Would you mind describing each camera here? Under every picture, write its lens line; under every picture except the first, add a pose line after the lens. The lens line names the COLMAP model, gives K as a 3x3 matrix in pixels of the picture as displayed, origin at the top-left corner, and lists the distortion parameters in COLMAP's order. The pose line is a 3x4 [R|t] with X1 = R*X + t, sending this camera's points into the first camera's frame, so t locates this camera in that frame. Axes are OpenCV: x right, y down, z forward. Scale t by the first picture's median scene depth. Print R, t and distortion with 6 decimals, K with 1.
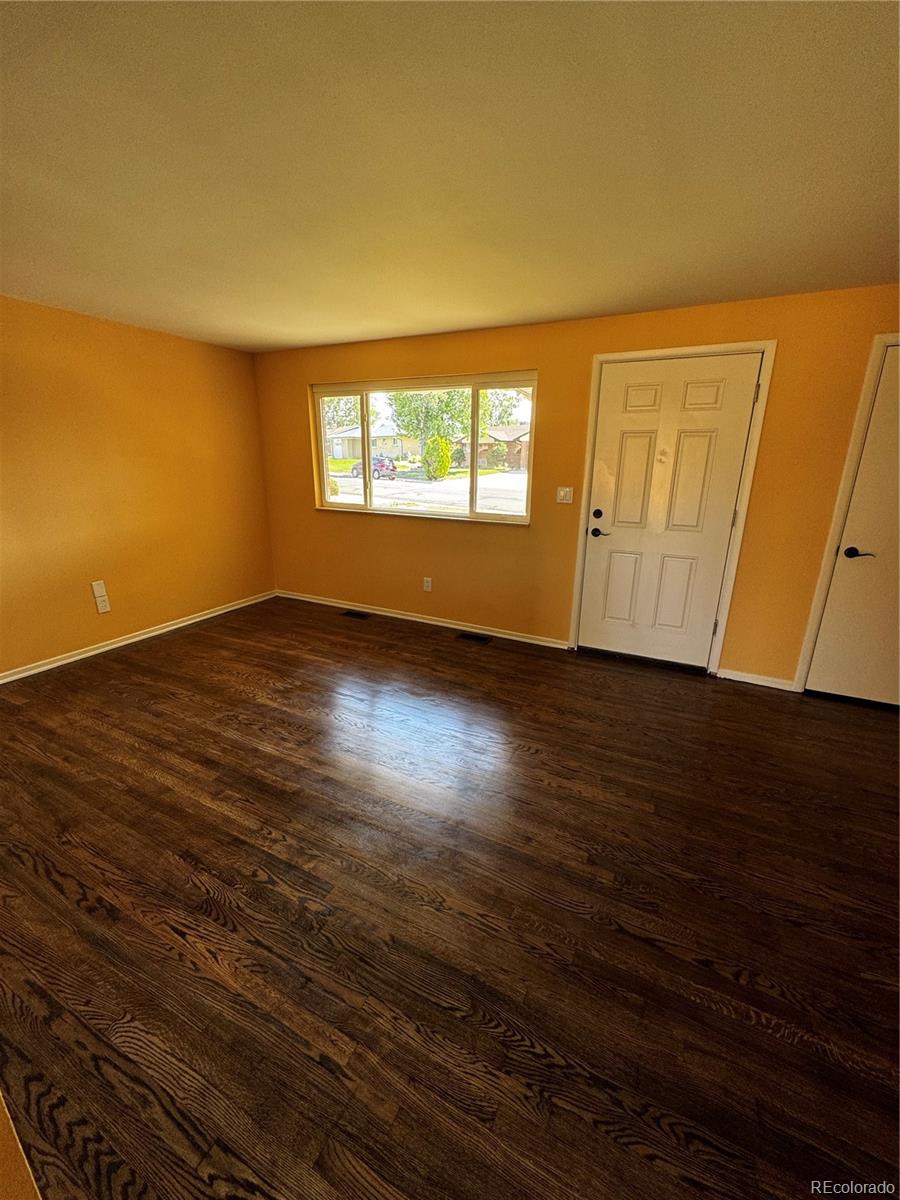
lens RADIAL K [[480.2, 0, 452.4], [0, 480.2, 597.1], [0, 0, 1]] dist [-0.004573, 0.000623]
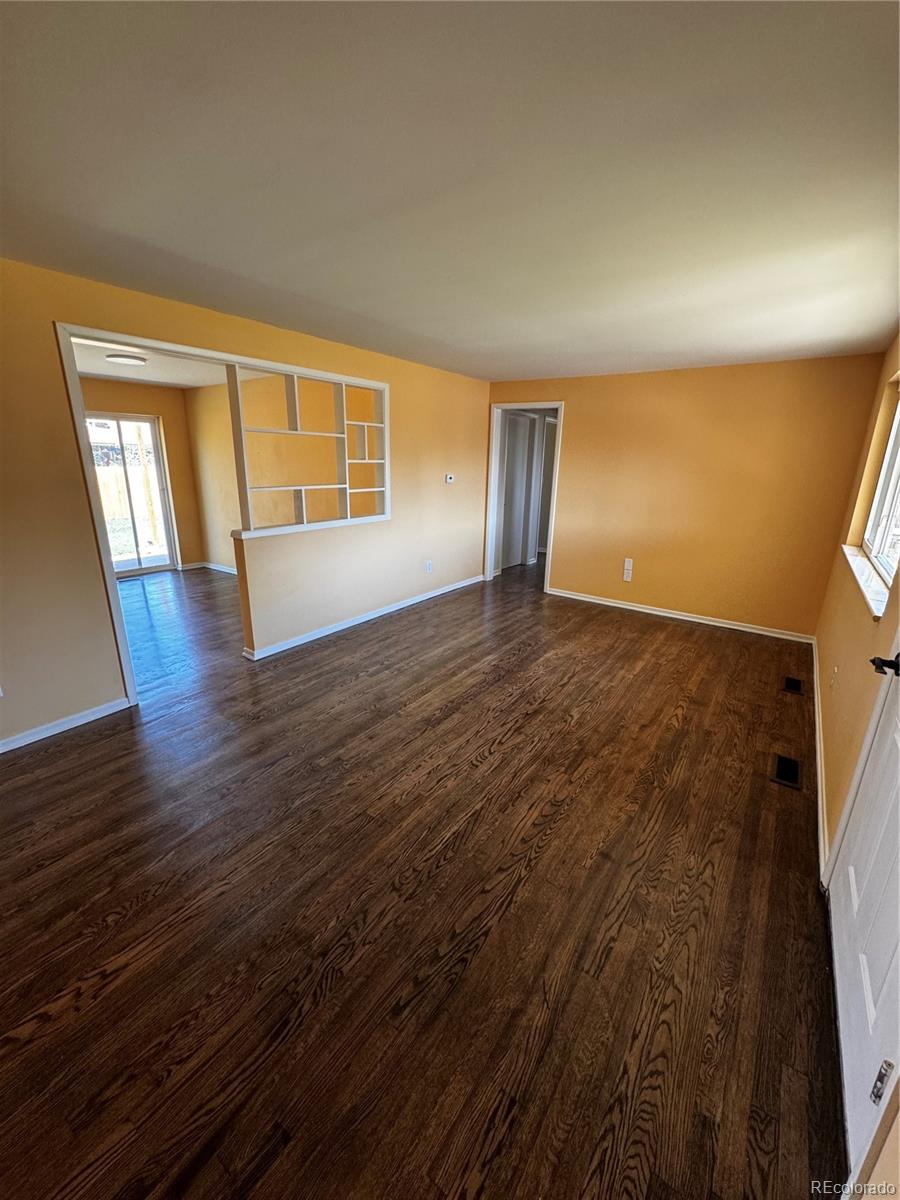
lens RADIAL K [[480.2, 0, 451.4], [0, 480.2, 597.6], [0, 0, 1]] dist [-0.004573, 0.000623]
pose [[-0.155331, 0.256575, -0.953961, 0.712968], [-0.306056, 0.905668, 0.293420, -0.182291], [0.939256, 0.337543, -0.062152, 0.628606]]
